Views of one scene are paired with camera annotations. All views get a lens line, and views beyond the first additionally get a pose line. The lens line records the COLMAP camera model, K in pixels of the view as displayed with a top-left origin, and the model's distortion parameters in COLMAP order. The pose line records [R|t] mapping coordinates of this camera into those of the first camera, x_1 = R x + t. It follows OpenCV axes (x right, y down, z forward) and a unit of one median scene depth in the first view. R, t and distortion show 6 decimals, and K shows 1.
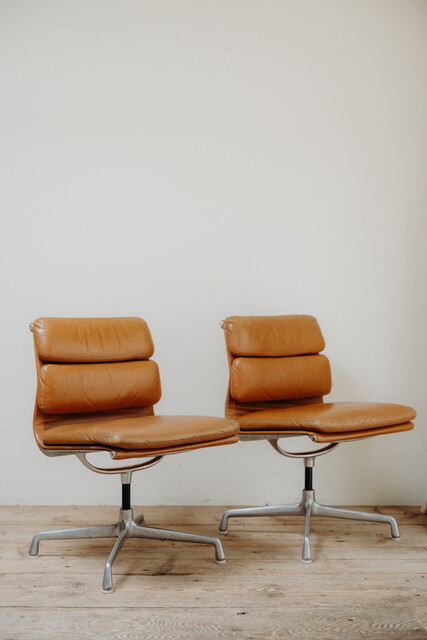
lens RADIAL K [[853.4, 0, 214.5], [0, 853.4, 317.9], [0, 0, 1]] dist [-0.037545, 0.000000]
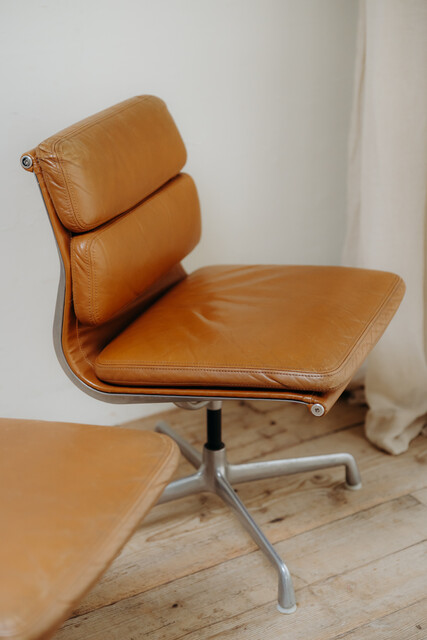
lens RADIAL K [[1112.8, 0, 208.0], [0, 1112.8, 320.9], [0, 0, 1]] dist [-0.034217, 0.000000]
pose [[0.862963, -0.212010, 0.458636, -0.198499], [0.032738, 0.929264, 0.367963, -0.128844], [-0.504206, -0.302524, 0.808861, 0.468182]]
